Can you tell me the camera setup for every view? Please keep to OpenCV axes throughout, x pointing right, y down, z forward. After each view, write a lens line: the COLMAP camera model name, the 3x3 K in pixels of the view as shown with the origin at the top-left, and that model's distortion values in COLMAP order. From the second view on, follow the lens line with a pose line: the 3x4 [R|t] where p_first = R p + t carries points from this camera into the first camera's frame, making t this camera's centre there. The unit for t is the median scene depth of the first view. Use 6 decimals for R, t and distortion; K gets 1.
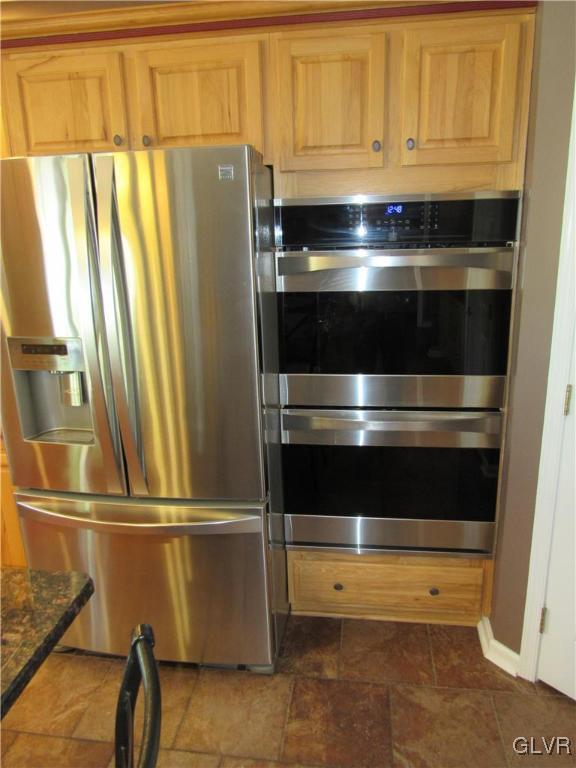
lens RADIAL K [[548.7, 0, 289.2], [0, 548.7, 384.9], [0, 0, 1]] dist [-0.024270, 0.008309]
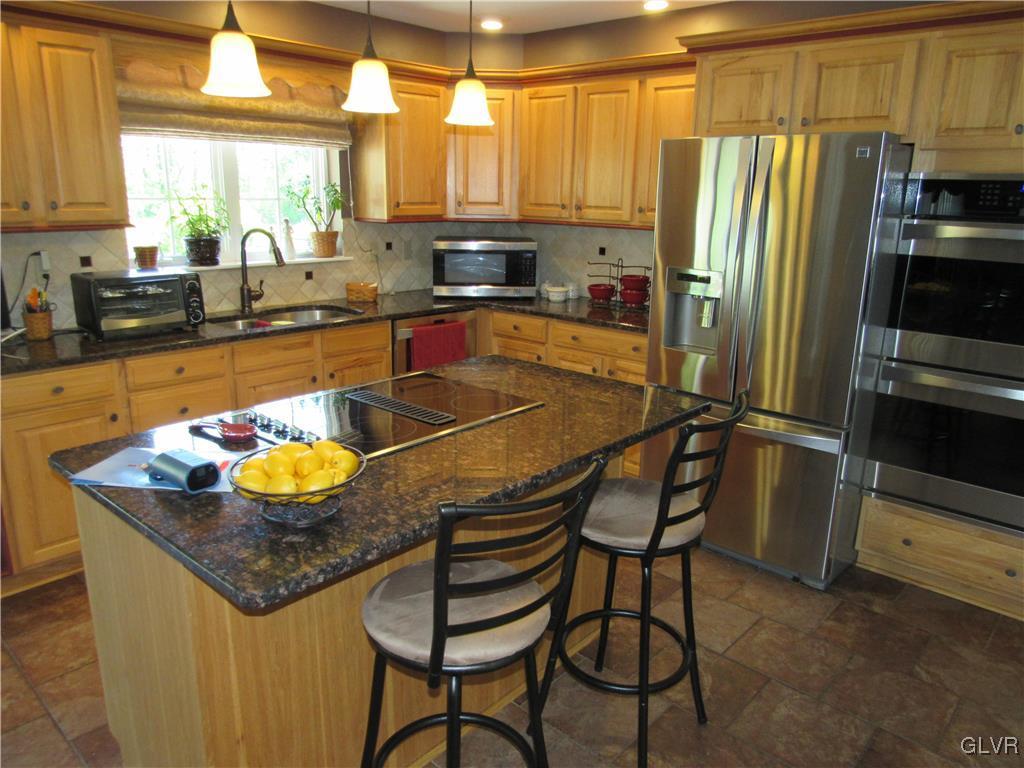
lens RADIAL K [[731.6, 0, 510.4], [0, 731.6, 379.5], [0, 0, 1]] dist [-0.024270, 0.008309]
pose [[0.826019, 0.175816, -0.535519, 0.170665], [-0.171892, 0.983423, 0.057729, 0.143903], [0.536792, 0.044366, 0.842548, -0.717812]]
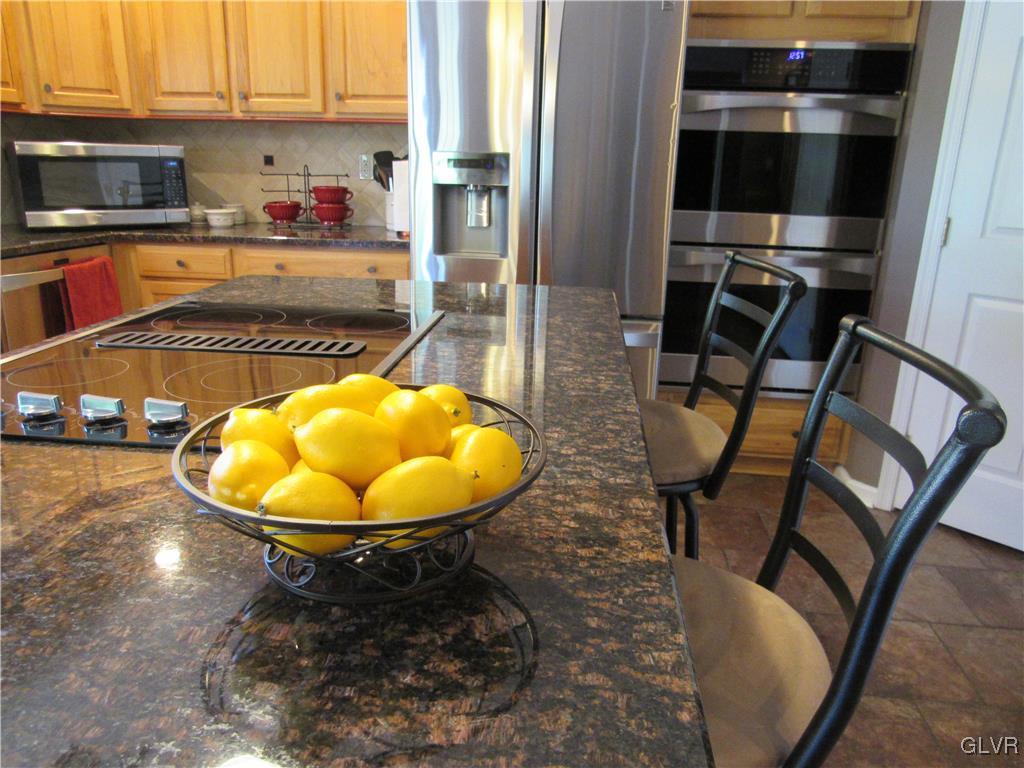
lens RADIAL K [[733.5, 0, 507.4], [0, 733.5, 383.6], [0, 0, 1]] dist [-0.031659, 0.001963]
pose [[0.998378, 0.033575, 0.045973, -0.429954], [-0.035433, 0.998562, 0.040233, 0.296105], [-0.044556, -0.041797, 0.998132, -0.444357]]
